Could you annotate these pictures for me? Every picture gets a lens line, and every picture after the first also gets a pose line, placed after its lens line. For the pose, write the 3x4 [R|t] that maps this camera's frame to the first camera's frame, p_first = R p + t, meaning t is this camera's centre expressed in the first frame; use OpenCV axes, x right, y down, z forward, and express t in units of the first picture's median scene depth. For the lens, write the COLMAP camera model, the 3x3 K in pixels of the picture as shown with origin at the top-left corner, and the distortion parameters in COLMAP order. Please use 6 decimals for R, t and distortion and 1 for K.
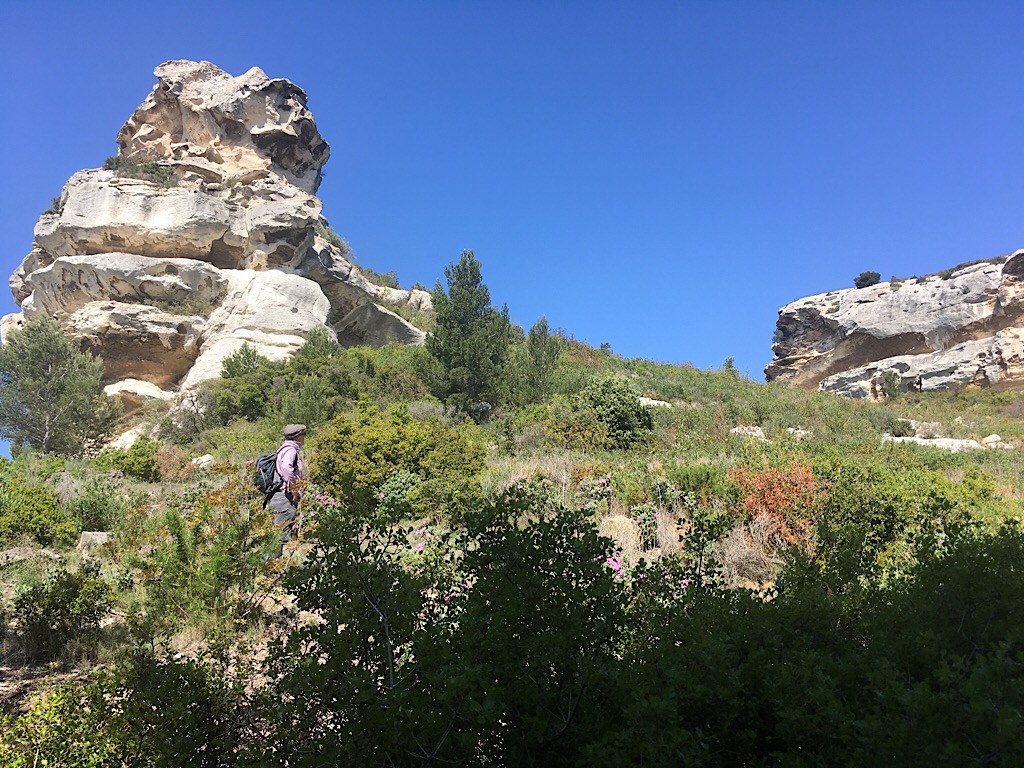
lens RADIAL K [[856.2, 0, 512.0], [0, 856.2, 384.0], [0, 0, 1]] dist [0.088898, -0.141652]
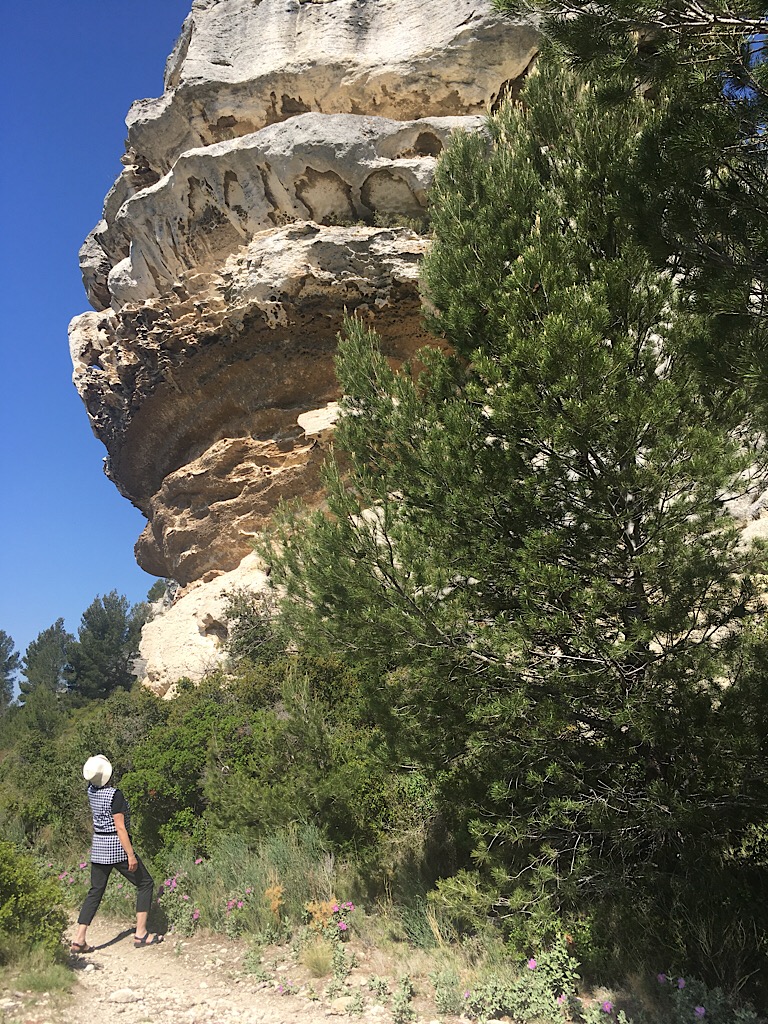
lens RADIAL K [[856.2, 0, 384.0], [0, 856.2, 512.0], [0, 0, 1]] dist [0.088898, -0.141652]
pose [[0.986650, -0.033392, -0.159392, -0.345118], [0.037794, 0.998981, 0.024667, 0.042940], [0.158406, -0.030362, 0.986907, 0.544436]]
